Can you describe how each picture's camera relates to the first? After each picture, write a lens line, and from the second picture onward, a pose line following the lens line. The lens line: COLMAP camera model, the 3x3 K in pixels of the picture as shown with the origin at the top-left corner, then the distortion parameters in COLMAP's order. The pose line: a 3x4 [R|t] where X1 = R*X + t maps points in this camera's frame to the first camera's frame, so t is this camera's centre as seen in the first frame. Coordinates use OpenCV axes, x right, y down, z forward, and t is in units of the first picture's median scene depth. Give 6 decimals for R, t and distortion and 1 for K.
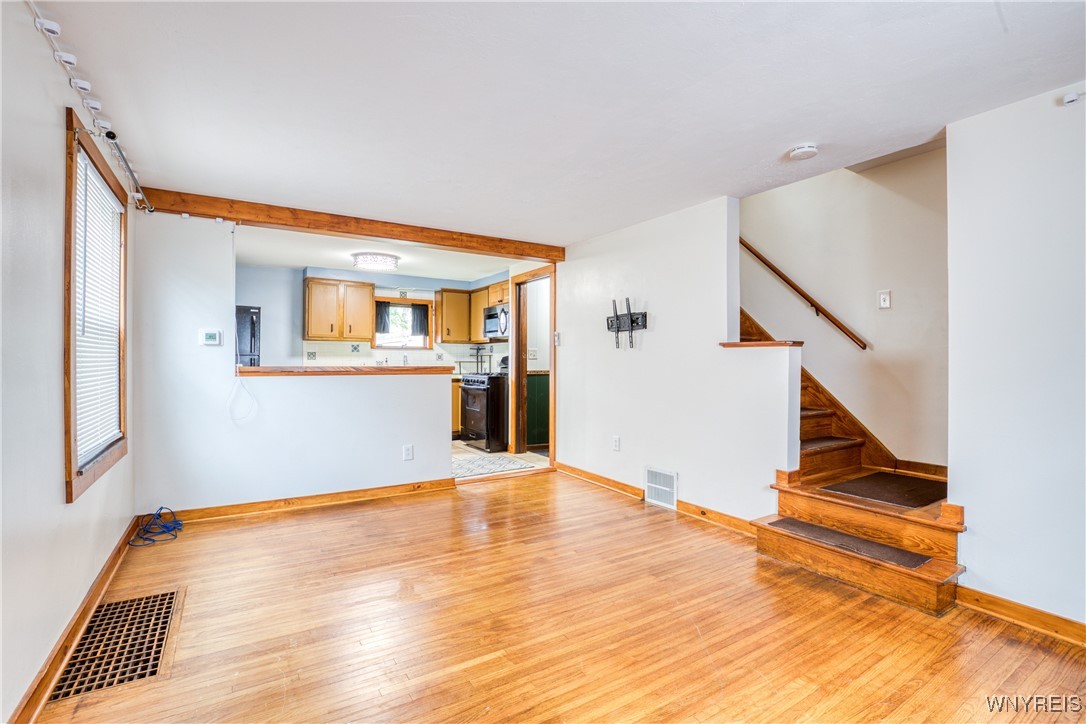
lens RADIAL K [[499.7, 0, 544.1], [0, 499.7, 358.5], [0, 0, 1]] dist [-0.017391, -0.000443]
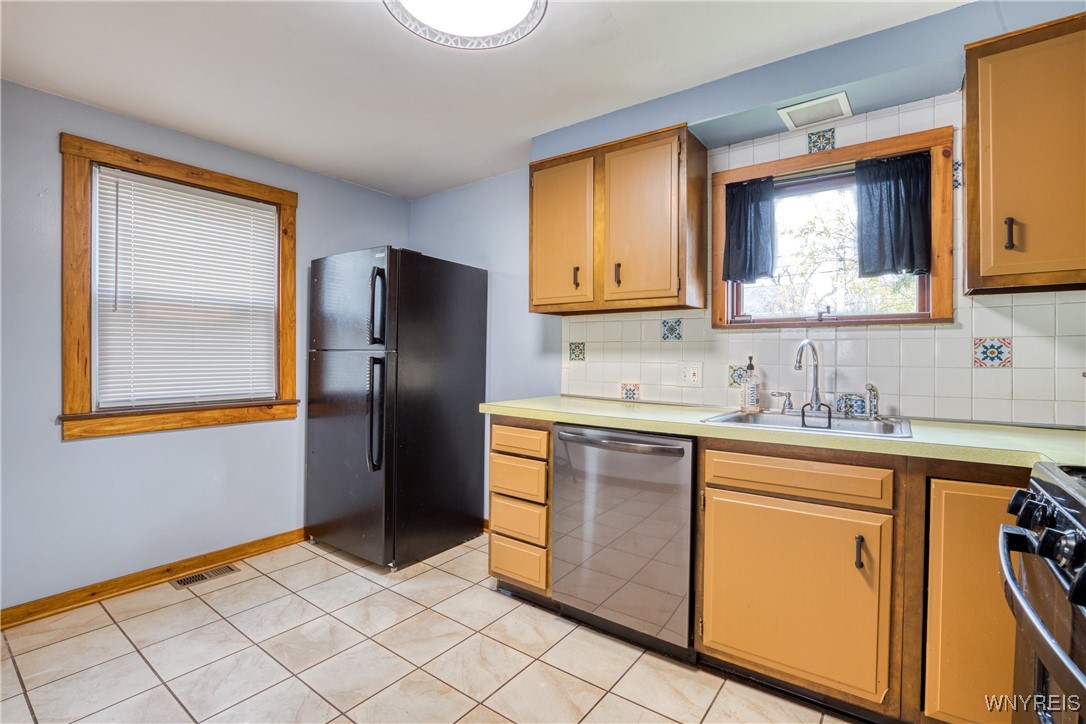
lens RADIAL K [[499.7, 0, 542.9], [0, 499.7, 357.7], [0, 0, 1]] dist [-0.017391, -0.000443]
pose [[0.364387, 0.004013, -0.931239, -0.069818], [-0.000715, 0.999992, 0.004030, -0.001216], [0.931247, -0.000802, 0.364387, 0.742833]]
